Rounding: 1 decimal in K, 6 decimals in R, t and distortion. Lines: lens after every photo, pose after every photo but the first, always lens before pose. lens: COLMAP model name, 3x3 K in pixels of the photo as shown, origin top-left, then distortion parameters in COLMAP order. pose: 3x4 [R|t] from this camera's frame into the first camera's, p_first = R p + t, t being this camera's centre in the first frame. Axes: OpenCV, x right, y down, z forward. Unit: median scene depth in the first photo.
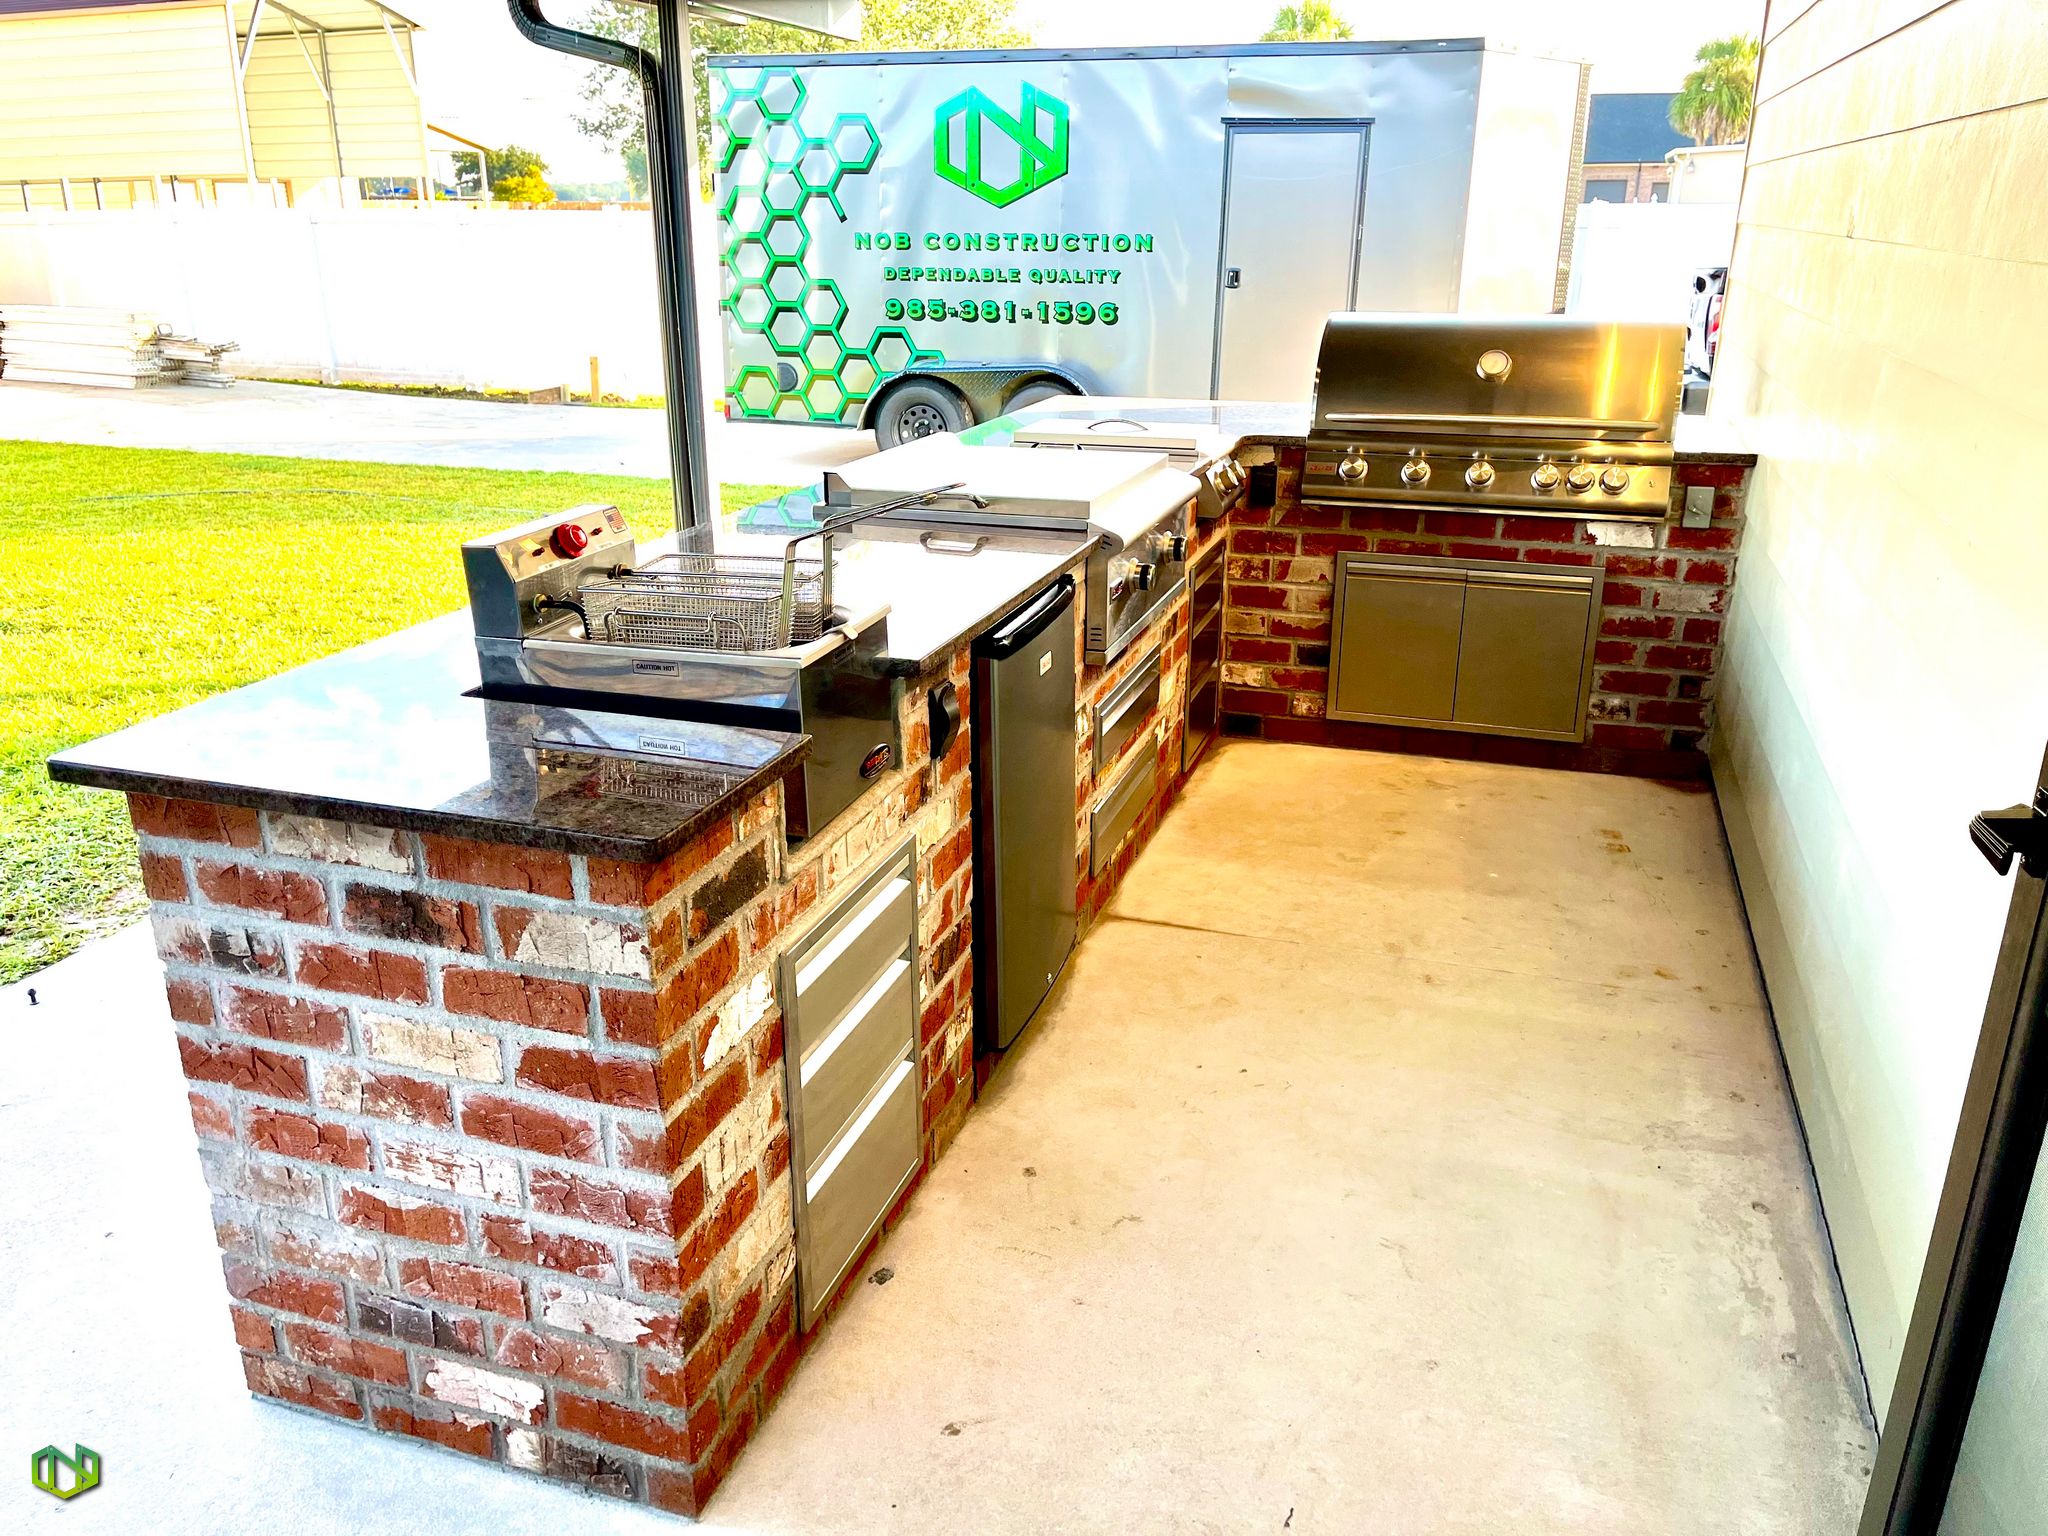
lens RADIAL K [[1542.5, 0, 1025.0], [0, 1542.5, 769.6], [0, 0, 1]] dist [0.059722, -0.074840]
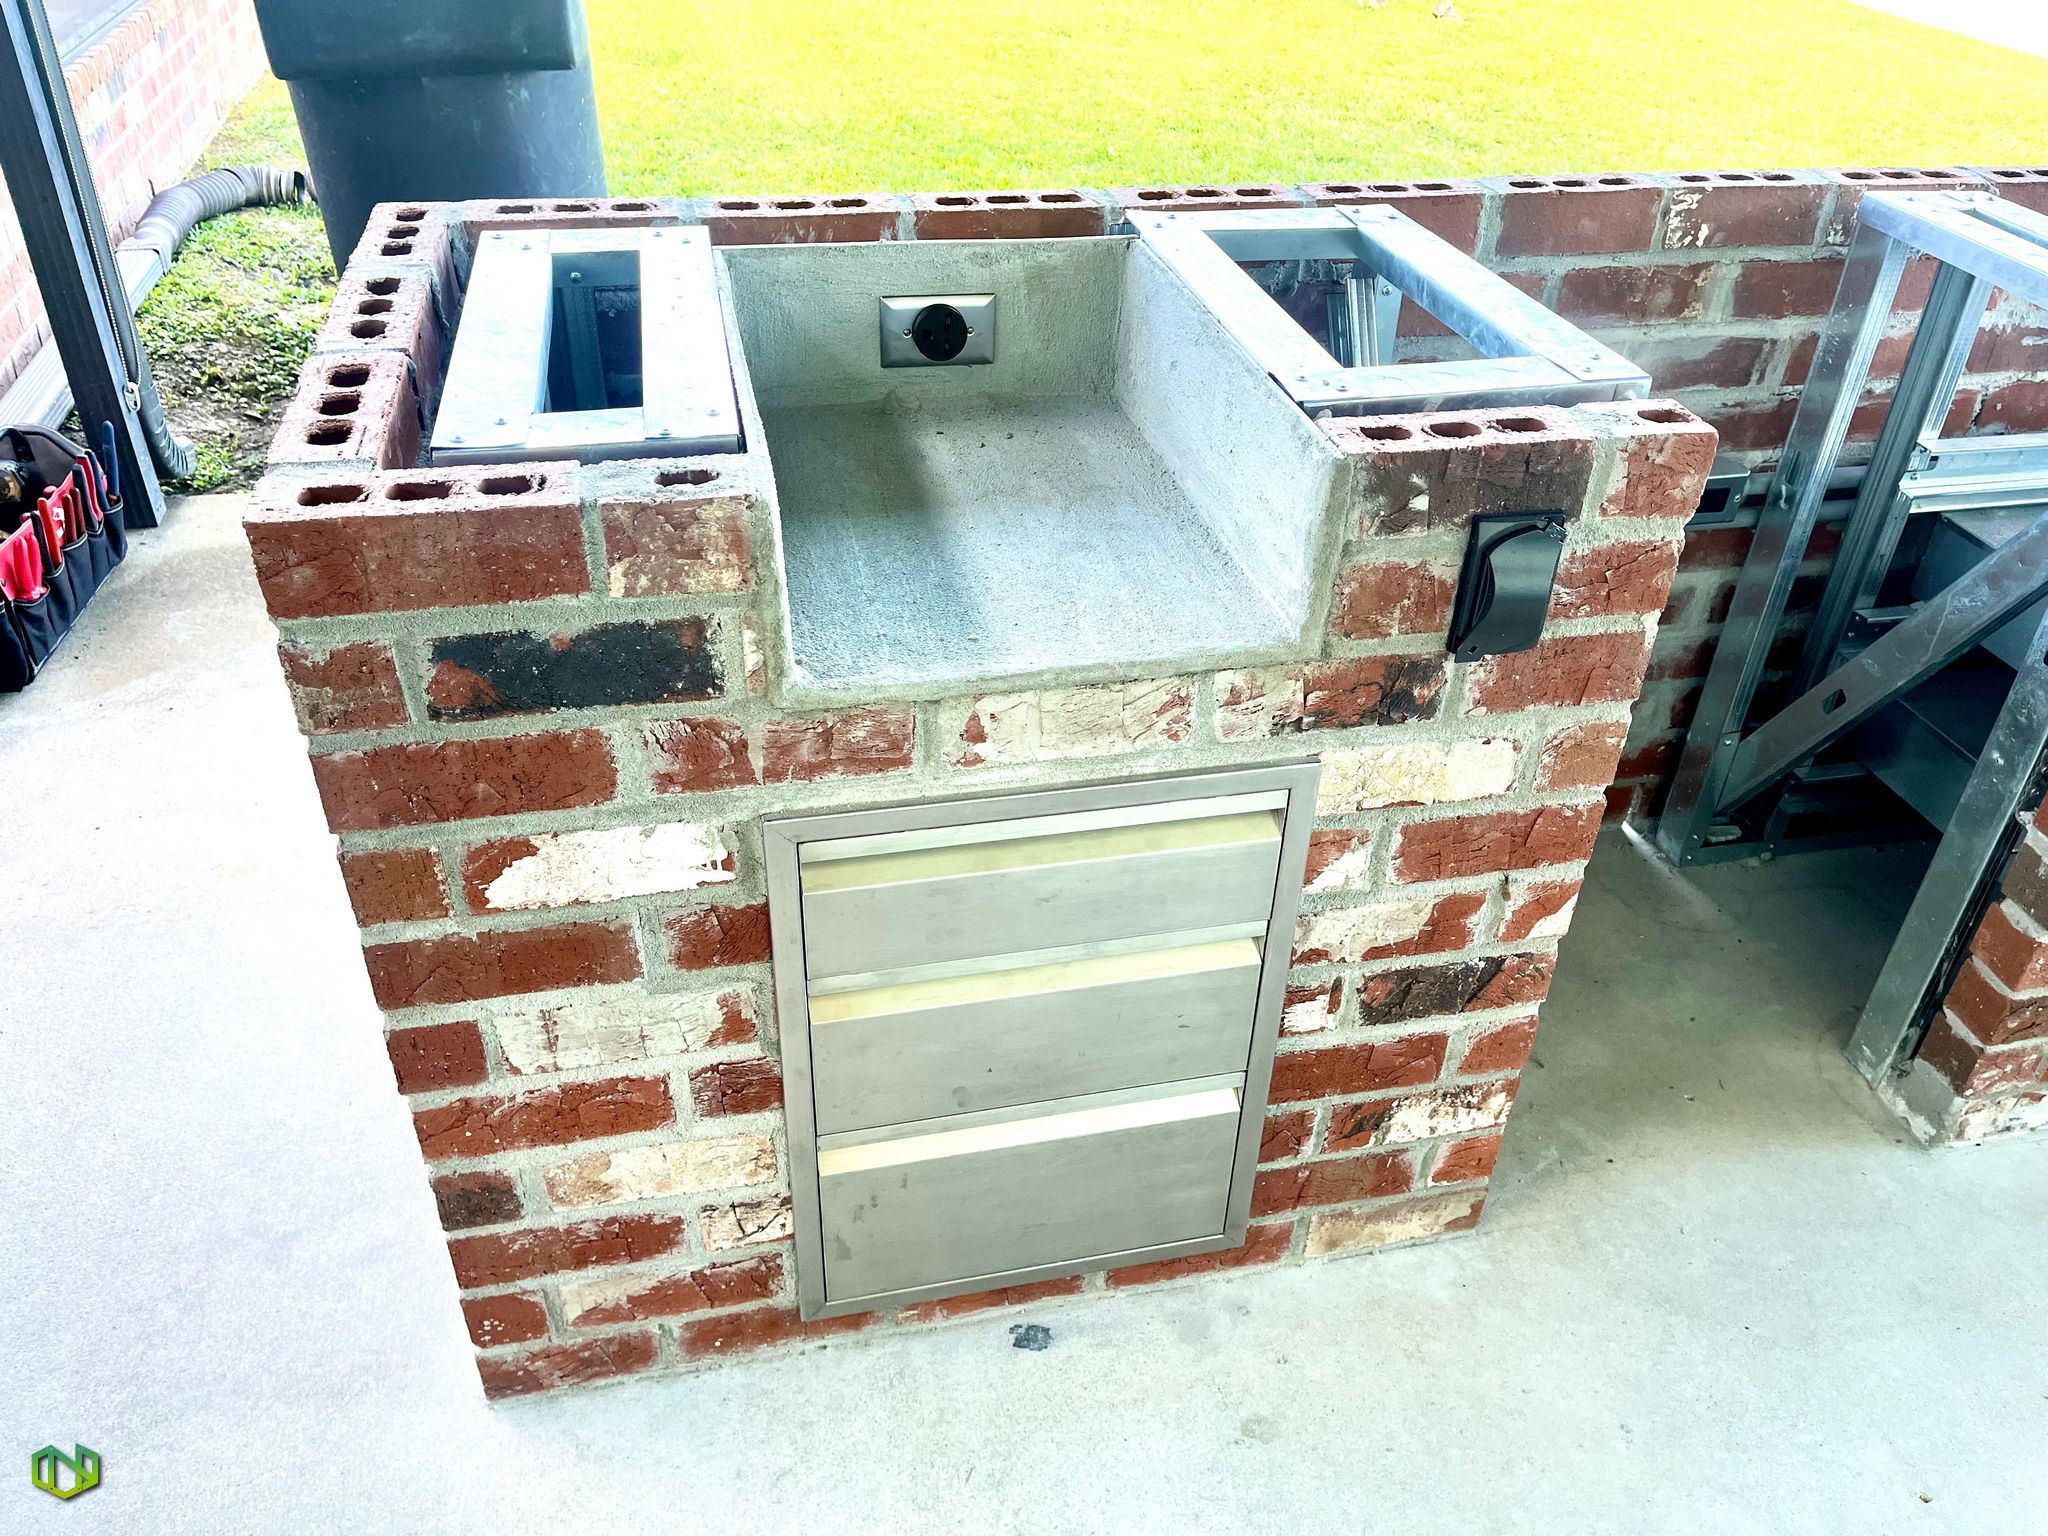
lens RADIAL K [[1578.0, 0, 1055.8], [0, 1578.0, 774.6], [0, 0, 1]] dist [0.050385, -0.082346]
pose [[0.520543, 0.504529, -0.688828, 0.137493], [-0.321892, 0.863180, 0.388980, -0.073286], [0.790835, 0.019248, 0.611727, 0.336719]]
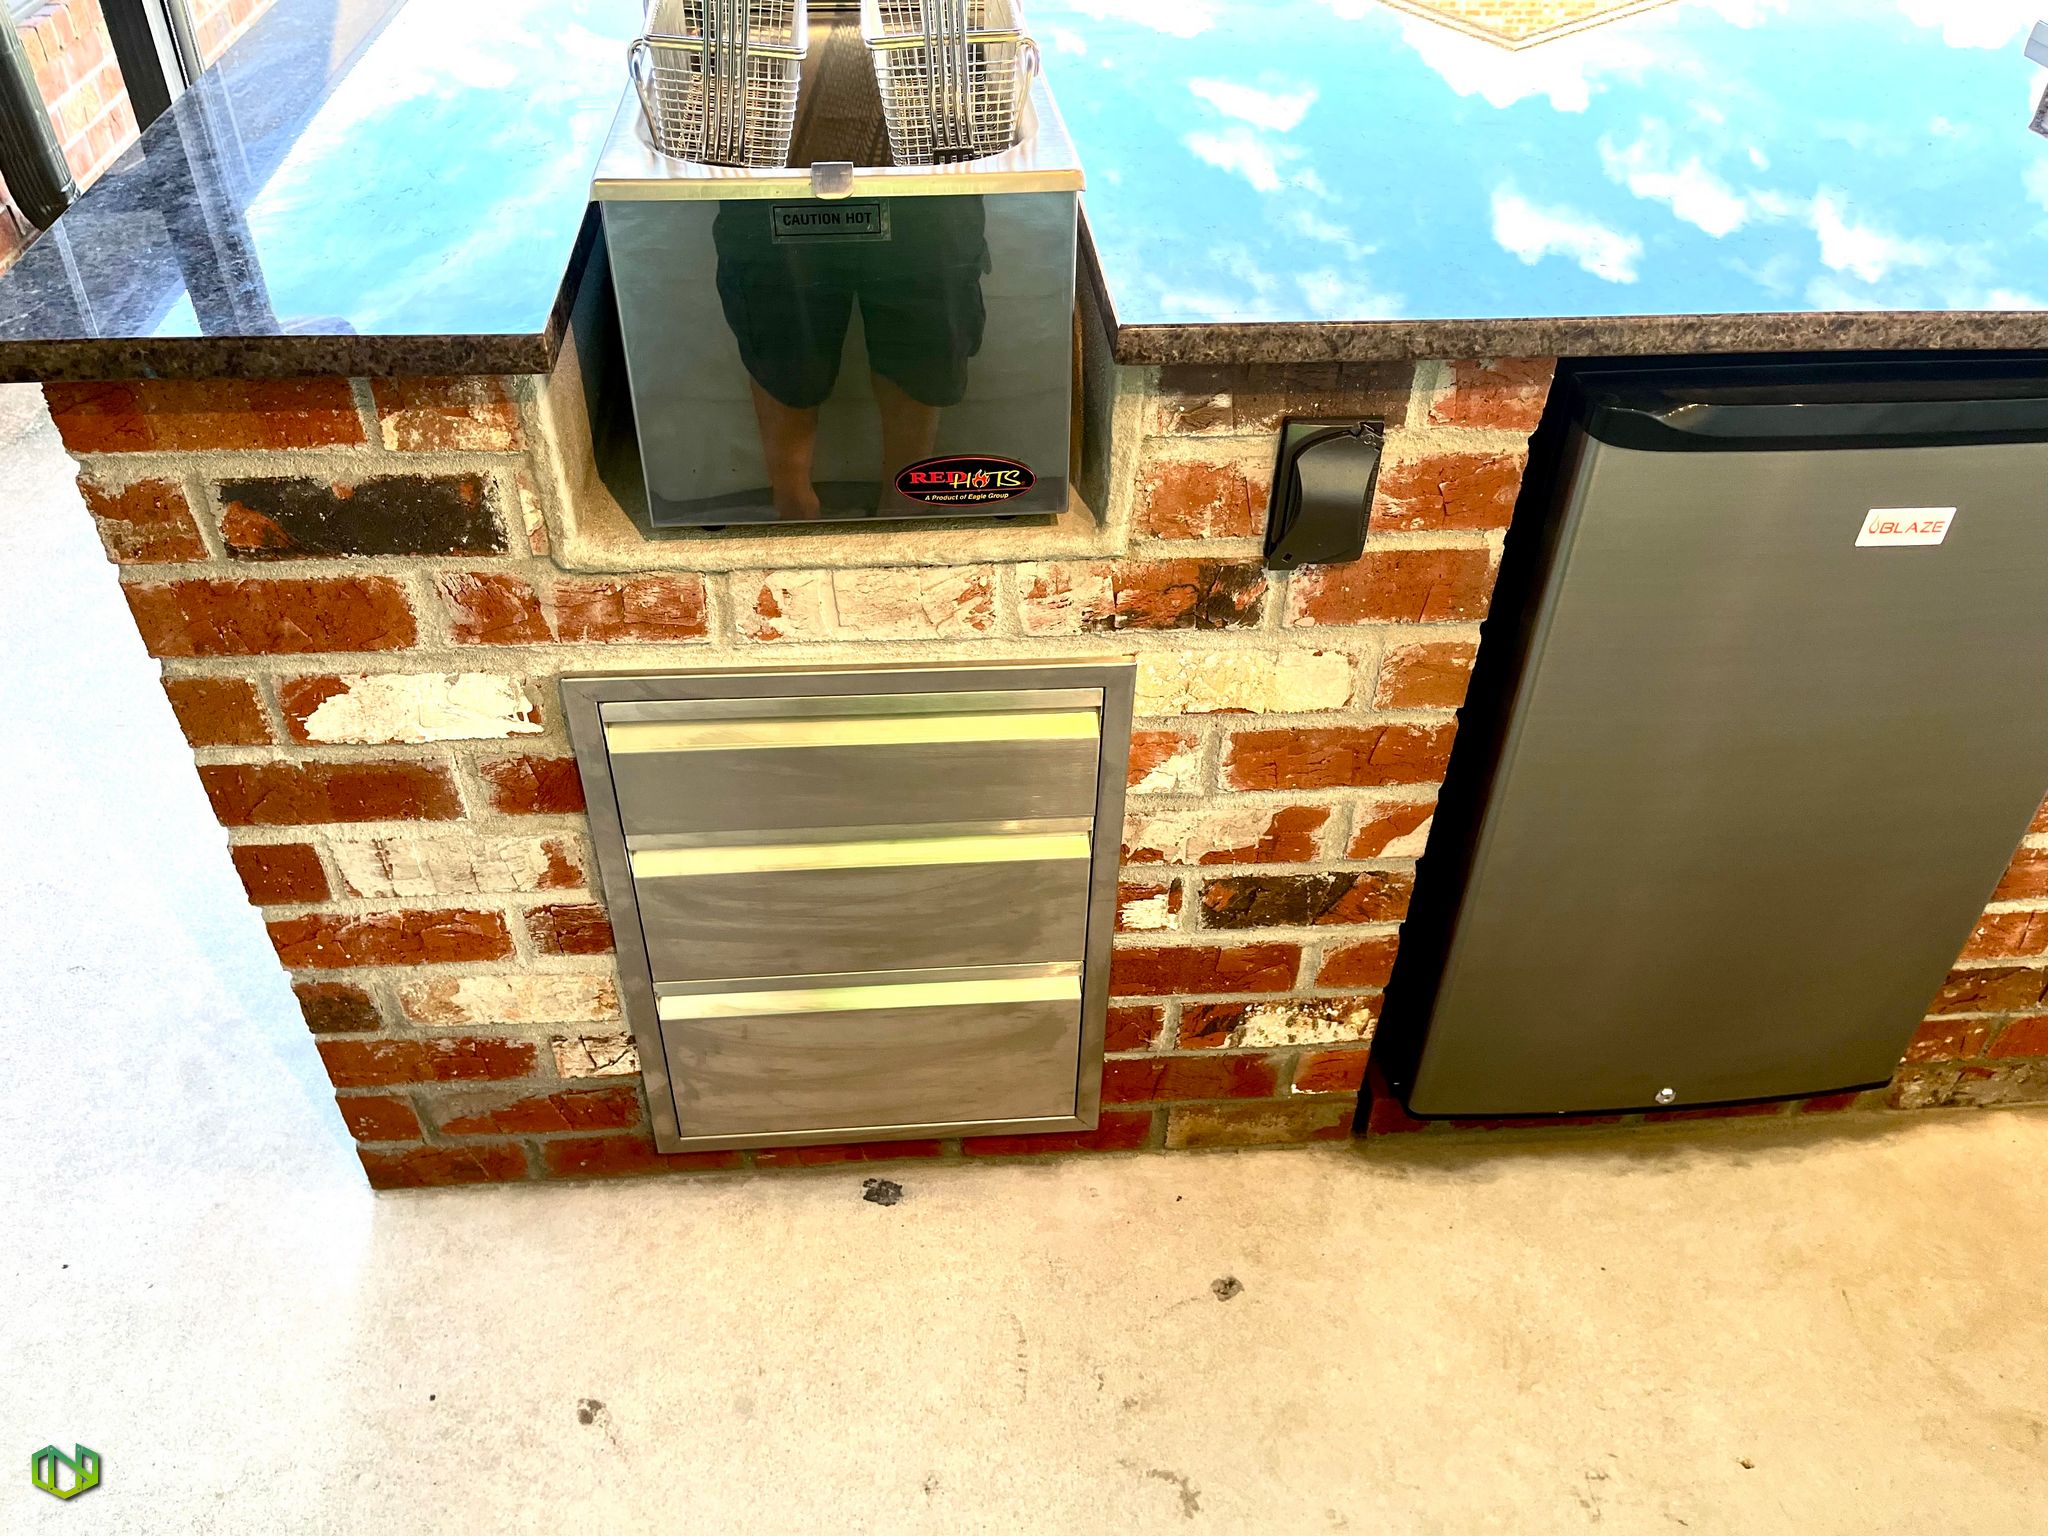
lens RADIAL K [[1591.1, 0, 1030.6], [0, 1591.1, 798.2], [0, 0, 1]] dist [0.053493, -0.076118]
pose [[0.386081, 0.611618, -0.690554, 0.168312], [-0.330718, 0.790606, 0.515333, -0.100733], [0.861143, 0.029419, 0.507511, 0.391884]]
